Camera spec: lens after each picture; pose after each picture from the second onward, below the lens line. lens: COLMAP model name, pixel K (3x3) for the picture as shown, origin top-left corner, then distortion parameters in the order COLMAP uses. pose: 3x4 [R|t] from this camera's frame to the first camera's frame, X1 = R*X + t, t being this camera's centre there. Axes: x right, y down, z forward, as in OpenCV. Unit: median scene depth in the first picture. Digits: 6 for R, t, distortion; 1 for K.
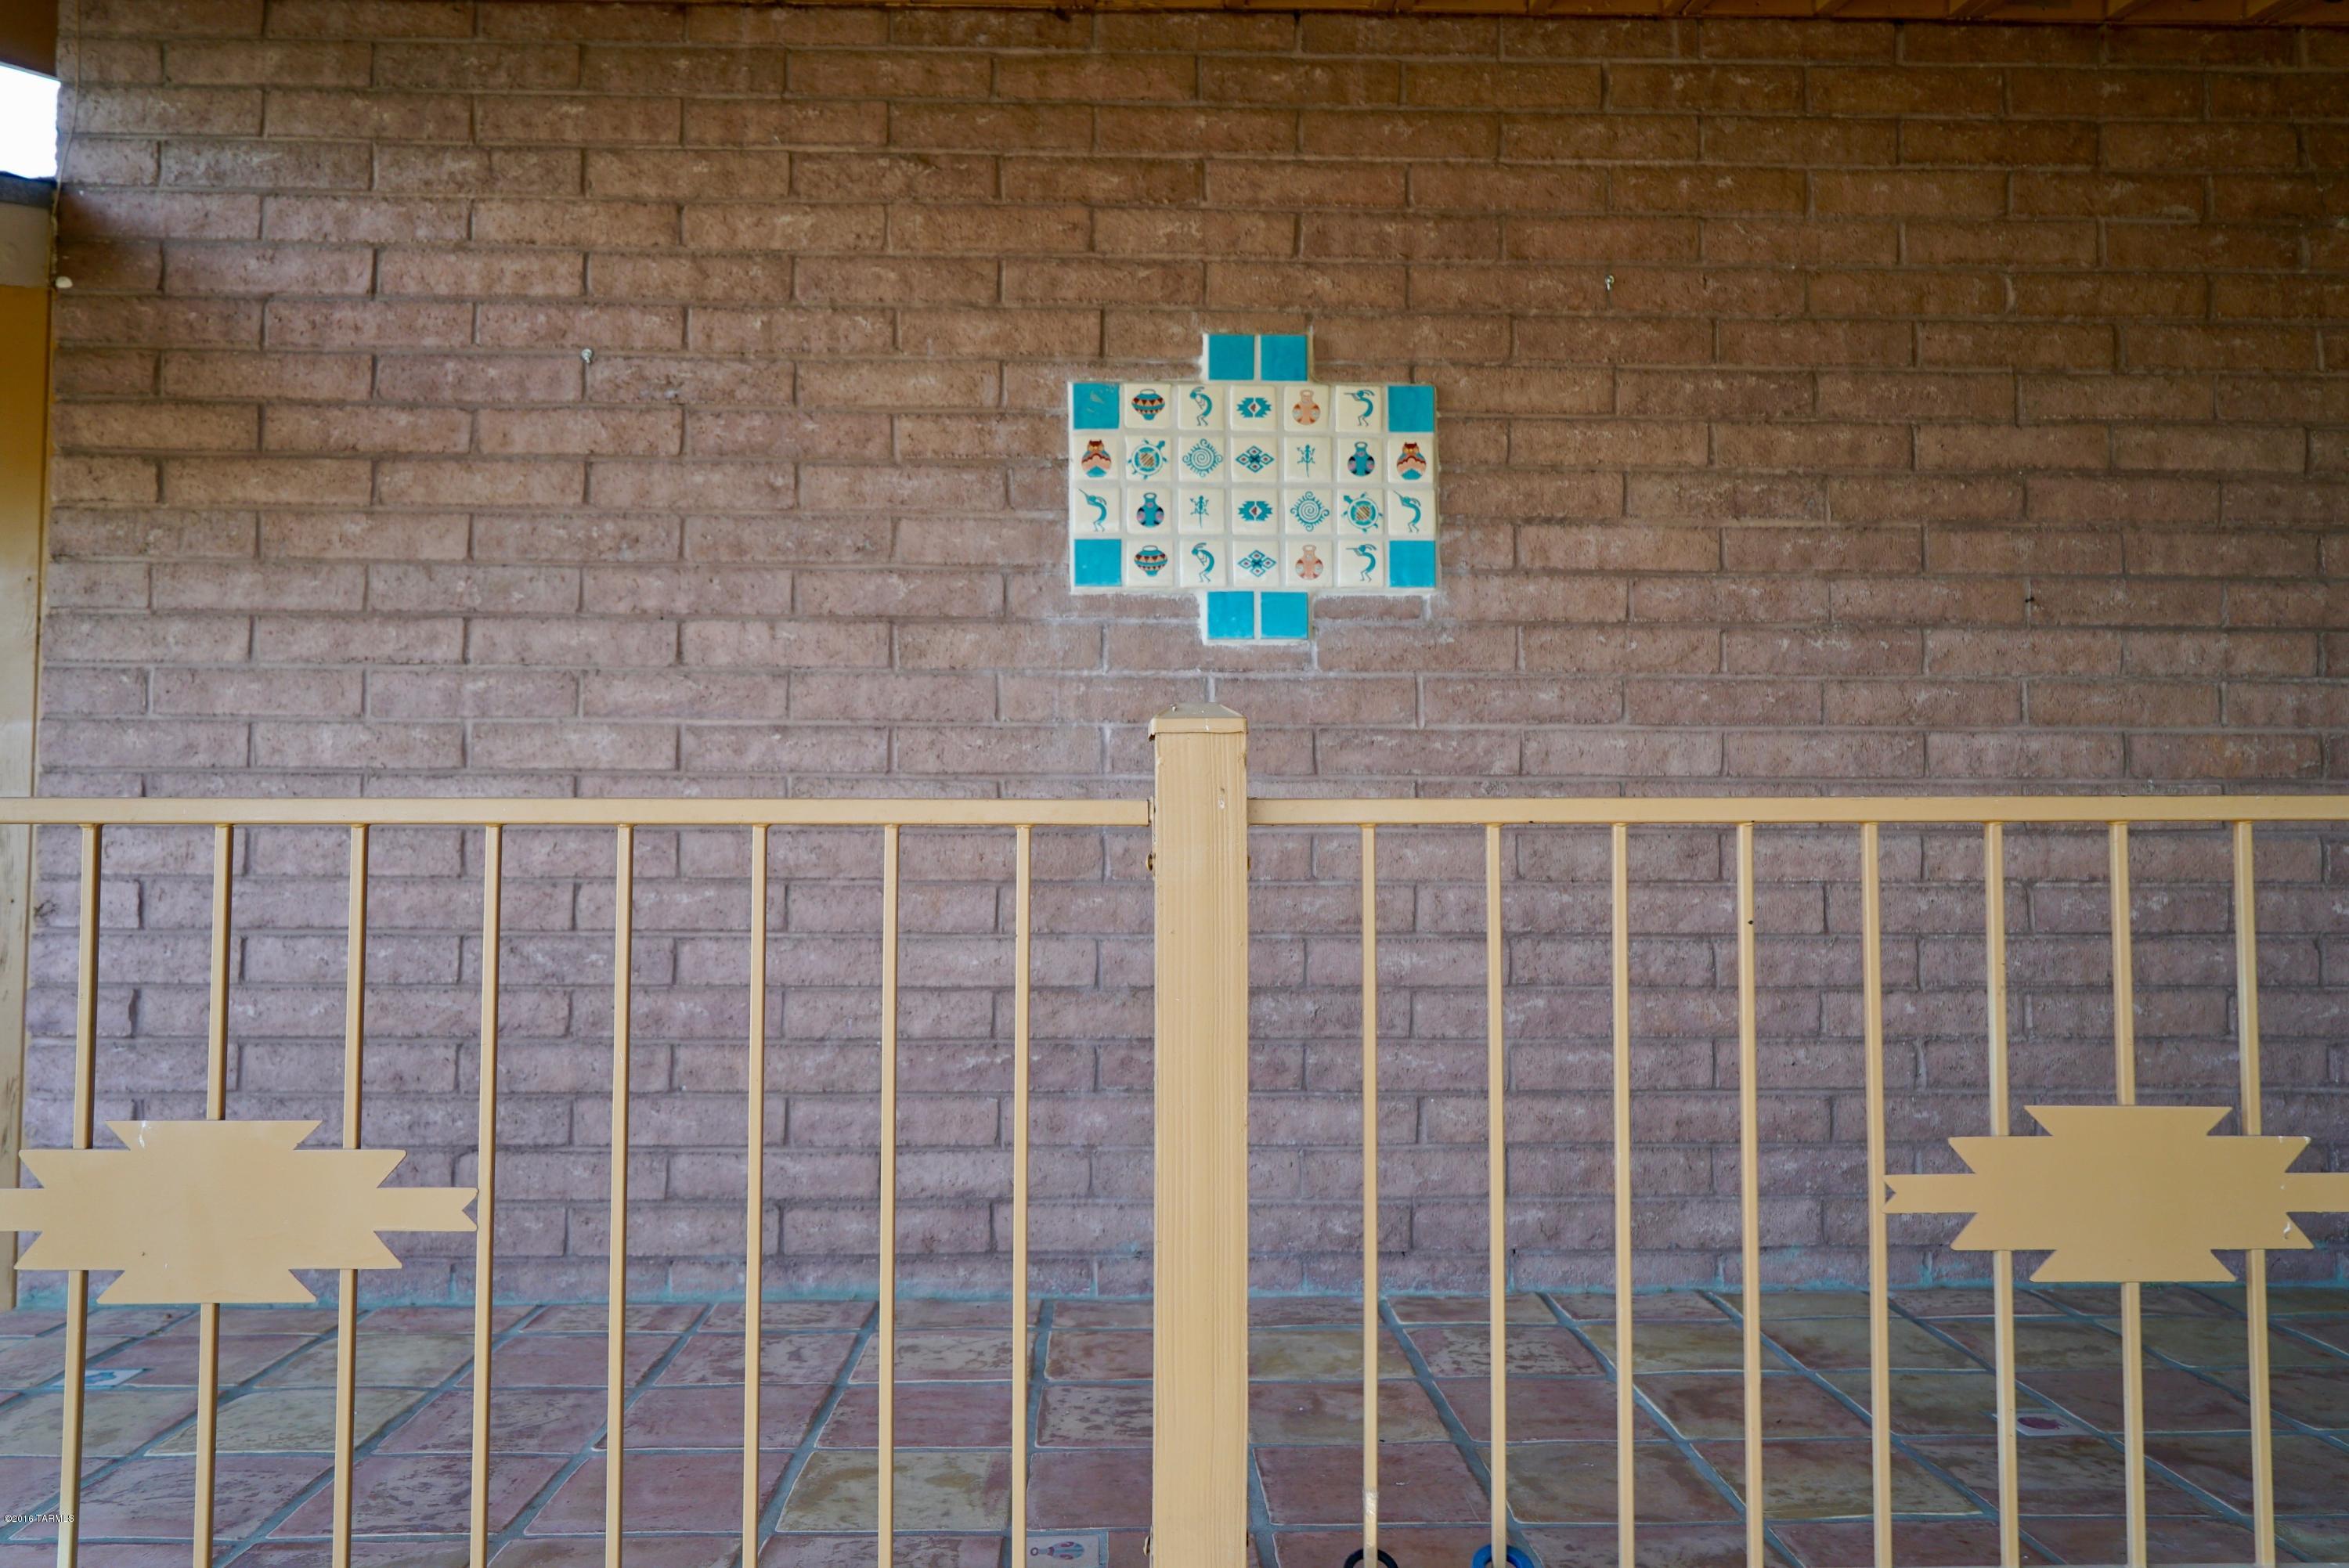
lens RADIAL K [[1761.6, 0, 1174.5], [0, 1761.6, 784.0], [0, 0, 1]] dist [-0.005352, 0.017774]
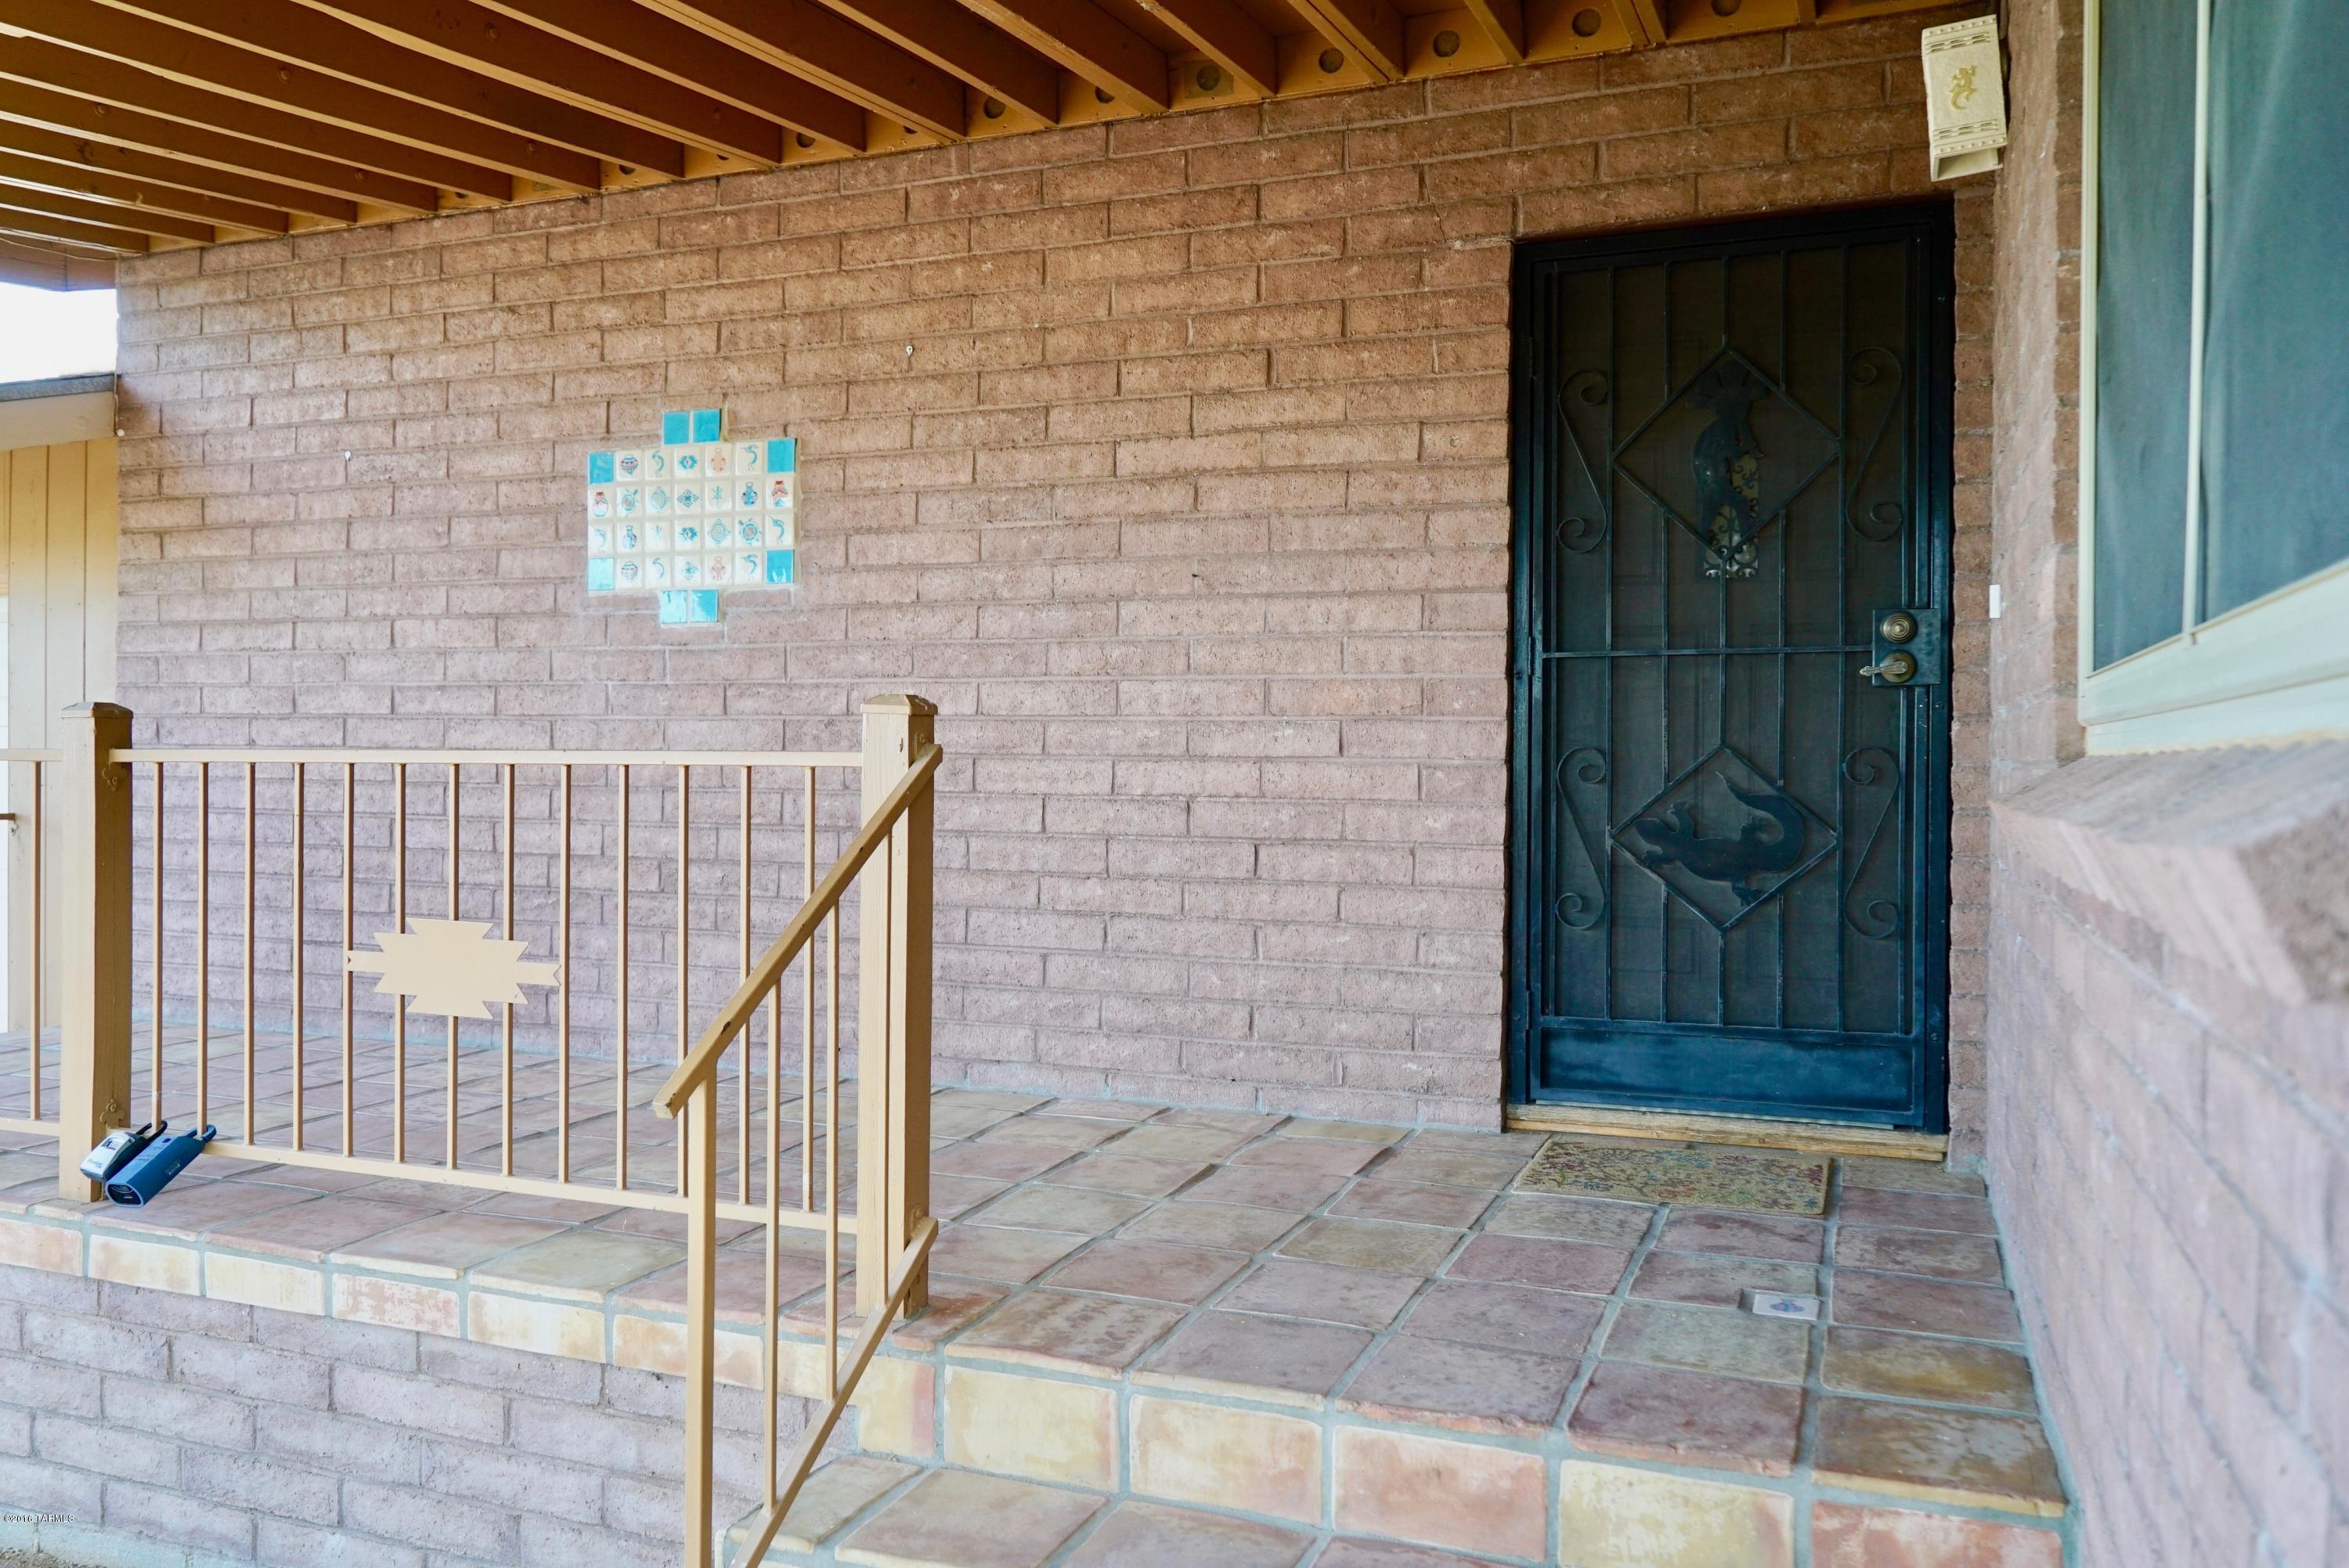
lens RADIAL K [[1761.6, 0, 1174.5], [0, 1761.6, 784.0], [0, 0, 1]] dist [-0.005352, 0.017774]
pose [[0.915910, 0.012558, -0.401186, 0.994351], [0.011856, 0.998228, 0.058314, -0.028993], [0.401208, -0.058167, 0.914138, -0.180759]]
